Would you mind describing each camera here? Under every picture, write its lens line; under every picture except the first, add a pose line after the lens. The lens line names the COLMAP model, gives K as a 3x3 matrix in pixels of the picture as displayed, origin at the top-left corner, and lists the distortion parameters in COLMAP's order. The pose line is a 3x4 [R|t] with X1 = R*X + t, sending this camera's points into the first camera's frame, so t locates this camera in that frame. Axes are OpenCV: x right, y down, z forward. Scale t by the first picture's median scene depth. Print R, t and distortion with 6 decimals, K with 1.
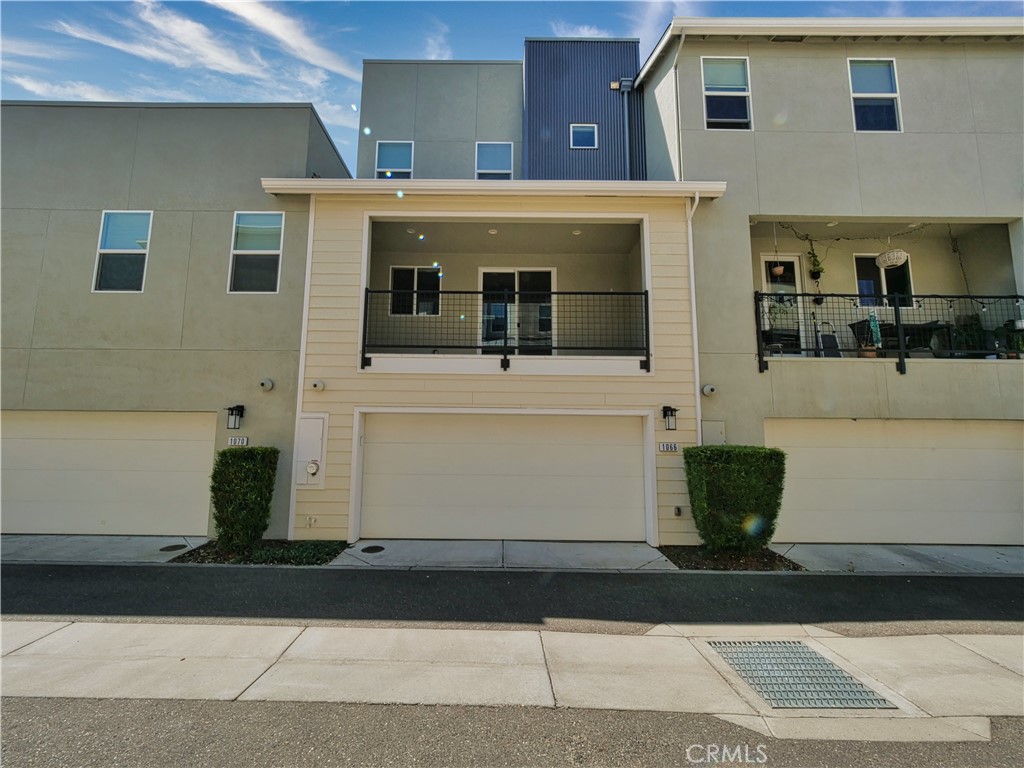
lens RADIAL K [[437.2, 0, 498.7], [0, 437.2, 382.4], [0, 0, 1]] dist [0.001508, -0.008366]
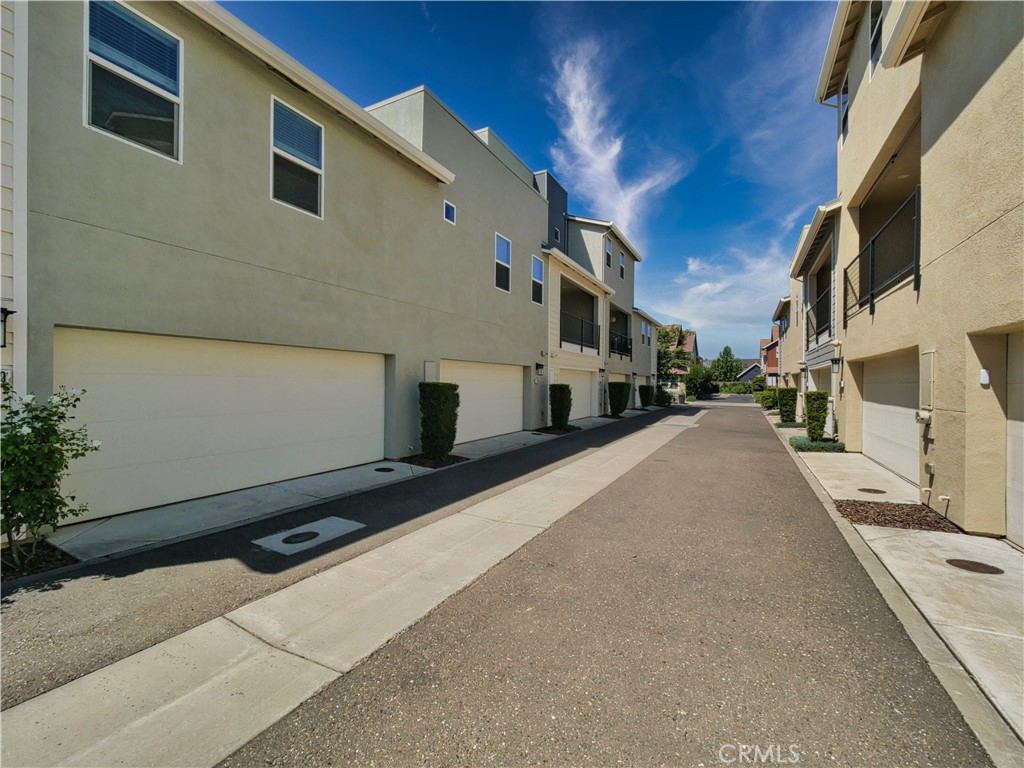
lens RADIAL K [[437.2, 0, 498.7], [0, 437.2, 382.4], [0, 0, 1]] dist [0.001508, -0.008366]
pose [[0.498370, -0.006989, 0.866936, -1.892221], [-0.095494, 0.993440, 0.062905, 0.025997], [-0.861689, -0.114137, 0.494433, 0.142604]]
